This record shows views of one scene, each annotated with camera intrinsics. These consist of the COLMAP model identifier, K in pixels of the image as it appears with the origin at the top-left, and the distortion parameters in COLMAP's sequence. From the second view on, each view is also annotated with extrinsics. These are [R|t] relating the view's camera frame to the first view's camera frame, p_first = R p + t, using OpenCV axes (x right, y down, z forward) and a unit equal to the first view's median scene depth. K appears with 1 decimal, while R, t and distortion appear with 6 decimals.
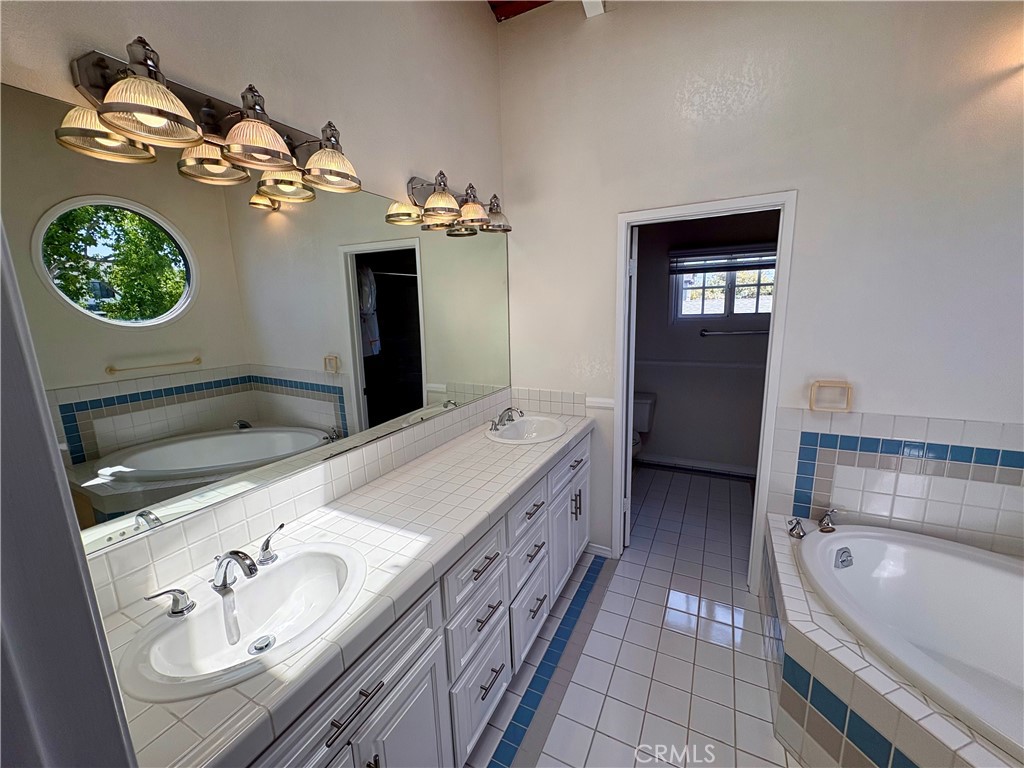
lens RADIAL K [[407.8, 0, 512.5], [0, 407.8, 384.2], [0, 0, 1]] dist [-0.003102, 0.001118]
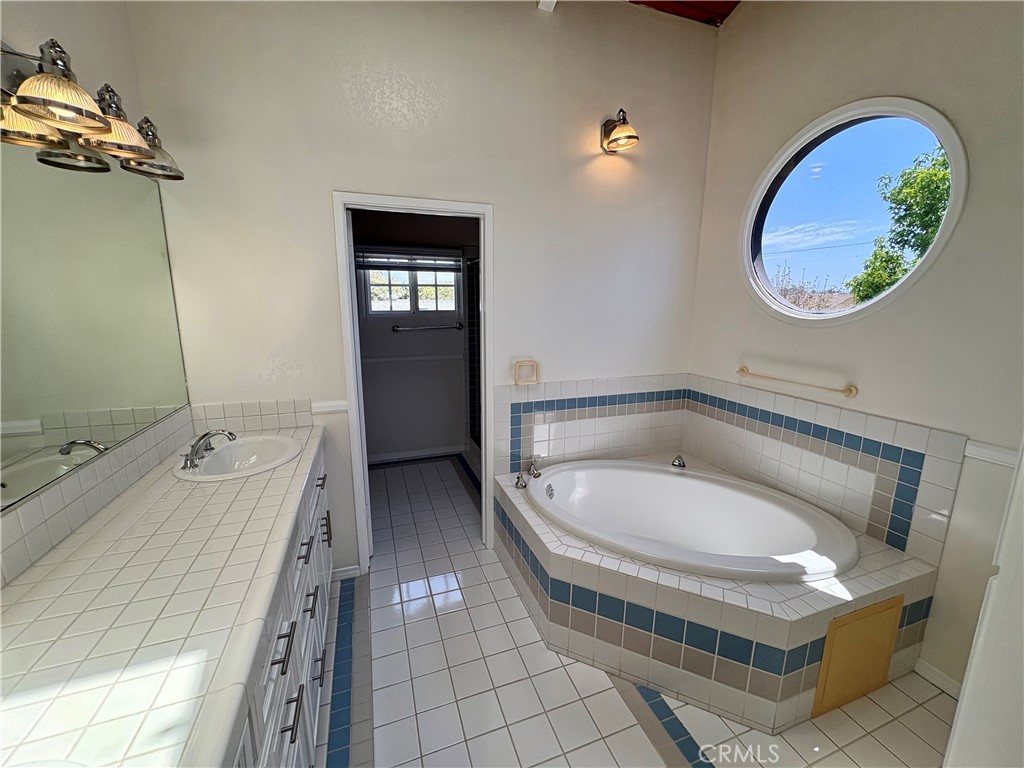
lens RADIAL K [[407.8, 0, 515.1], [0, 407.8, 383.7], [0, 0, 1]] dist [-0.003102, 0.001118]
pose [[0.680152, -0.109145, 0.724900, -0.156399], [0.112790, 0.992660, 0.043633, 0.003686], [-0.724342, 0.052085, 0.687471, 0.125294]]
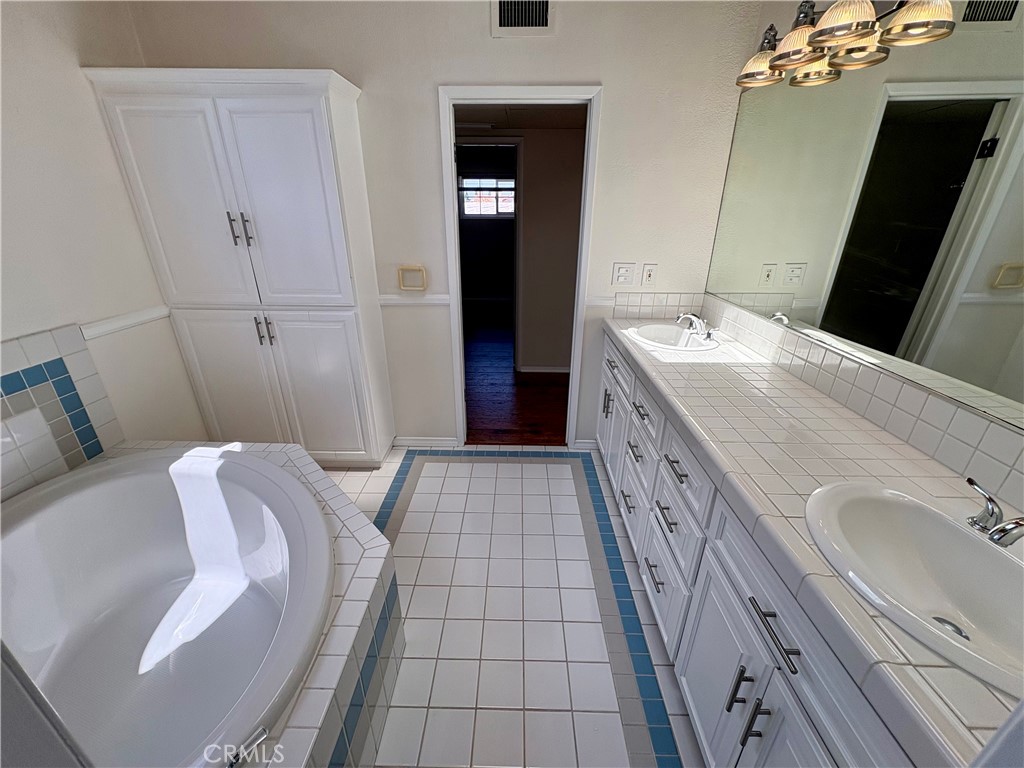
lens RADIAL K [[407.8, 0, 513.9], [0, 407.8, 382.4], [0, 0, 1]] dist [-0.003102, 0.001118]
pose [[-0.905545, 0.185954, -0.381326, 0.456607], [-0.062644, 0.830364, 0.553689, -0.177122], [0.419600, 0.525278, -0.740283, 1.046304]]
